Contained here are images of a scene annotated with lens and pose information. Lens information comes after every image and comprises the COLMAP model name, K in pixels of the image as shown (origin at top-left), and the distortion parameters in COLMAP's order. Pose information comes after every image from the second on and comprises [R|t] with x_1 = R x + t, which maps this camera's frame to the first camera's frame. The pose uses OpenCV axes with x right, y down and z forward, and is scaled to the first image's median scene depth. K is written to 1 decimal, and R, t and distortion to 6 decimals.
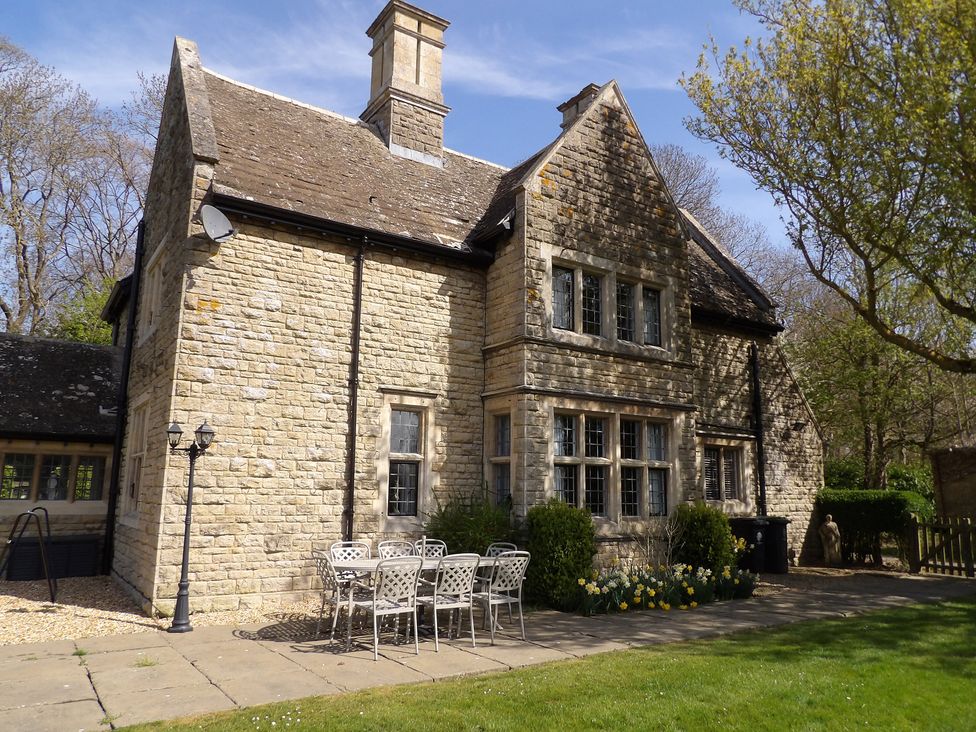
lens RADIAL K [[721.6, 0, 488.8], [0, 721.6, 367.9], [0, 0, 1]] dist [-0.011167, -0.000575]
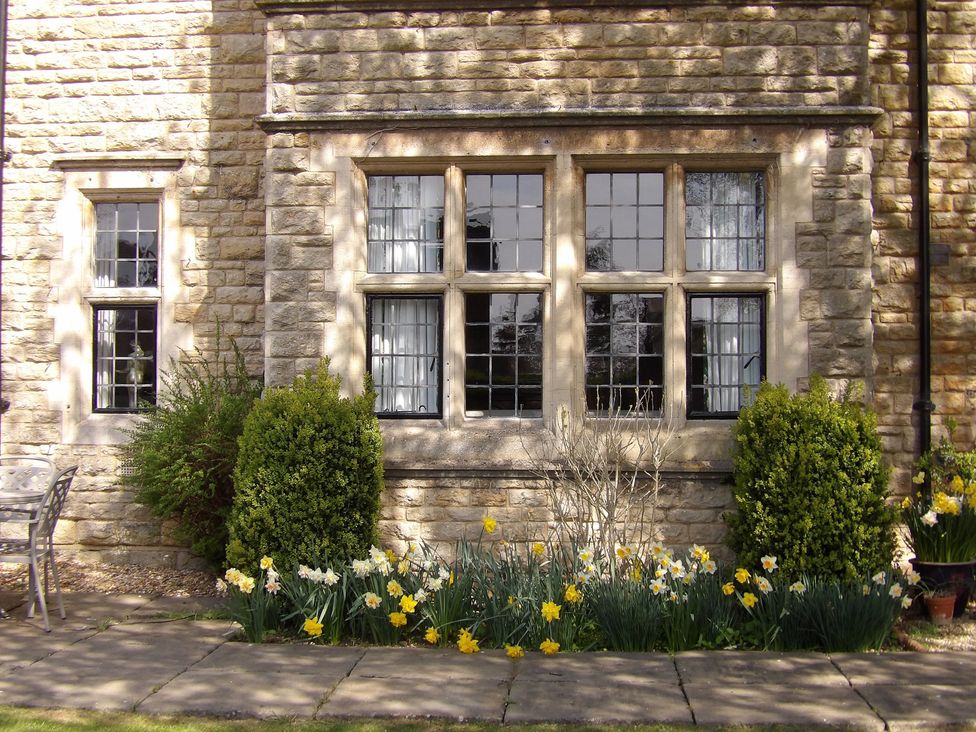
lens RADIAL K [[1390.9, 0, 488.0], [0, 1390.9, 368.1], [0, 0, 1]] dist [-0.094257, 0.000000]
pose [[0.776245, -0.020684, -0.630092, 0.646767], [0.116521, 0.986949, 0.111150, 0.093494], [0.619570, -0.159698, 0.768524, 0.409943]]
